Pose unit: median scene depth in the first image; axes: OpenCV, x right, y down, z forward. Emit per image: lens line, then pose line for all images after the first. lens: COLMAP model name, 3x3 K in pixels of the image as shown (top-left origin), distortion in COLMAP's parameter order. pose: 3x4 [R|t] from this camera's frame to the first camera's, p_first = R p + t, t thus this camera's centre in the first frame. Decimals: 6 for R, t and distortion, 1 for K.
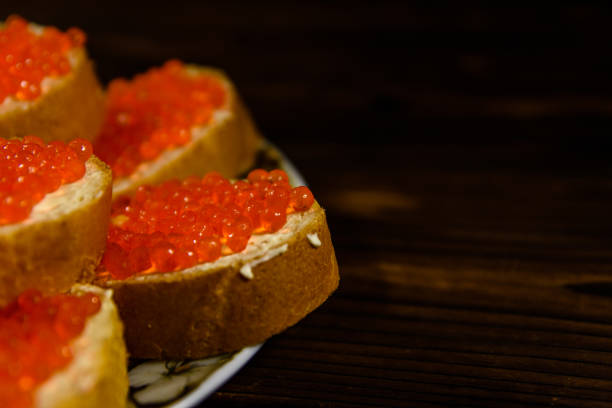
lens RADIAL K [[1099.9, 0, 303.8], [0, 1099.9, 209.4], [0, 0, 1]] dist [-0.038481, 0.000000]
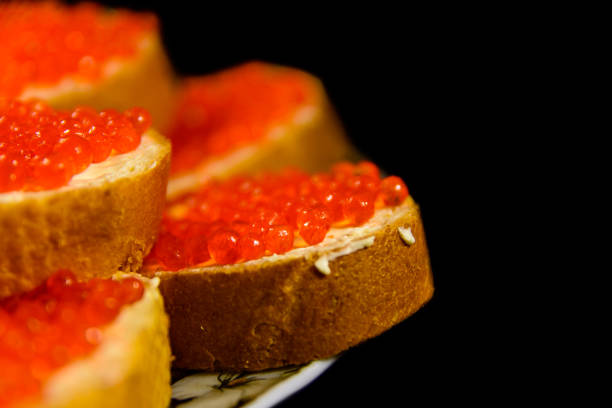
lens RADIAL K [[1099.9, 0, 302.6], [0, 1099.9, 202.9], [0, 0, 1]] dist [-0.038481, 0.000000]
pose [[0.995202, 0.054403, -0.081319, -0.002569], [-0.061603, 0.994141, -0.088819, 0.080833], [0.076011, 0.093403, 0.992723, 0.173171]]
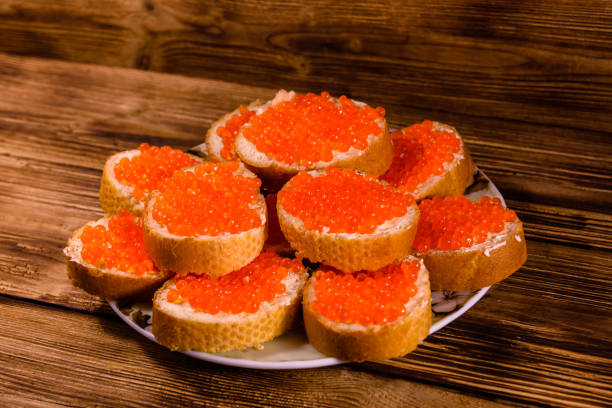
lens RADIAL K [[1099.9, 0, 303.8], [0, 1099.9, 206.1], [0, 0, 1]] dist [-0.038481, 0.000000]
pose [[0.994021, 0.042013, -0.100786, -0.187096], [-0.033030, 0.995466, 0.089195, -0.206398], [0.104077, -0.085333, 0.990902, -1.108958]]
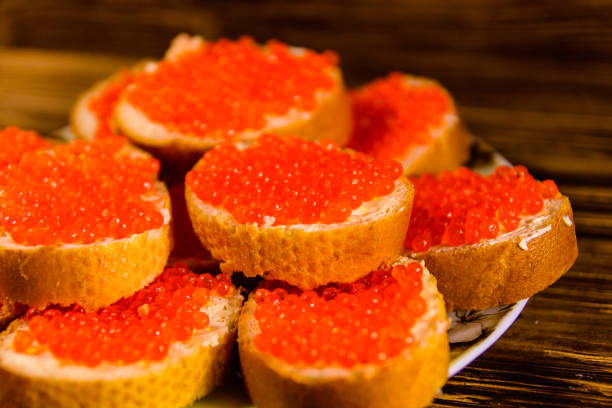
lens RADIAL K [[1177.2, 0, 309.3], [0, 1177.2, 203.8], [0, 0, 1]] dist [-0.058259, 0.000000]
pose [[0.999883, -0.014789, -0.004029, -0.298851], [0.014894, 0.999514, 0.027380, -0.037197], [0.003622, -0.027437, 0.999617, -0.438046]]
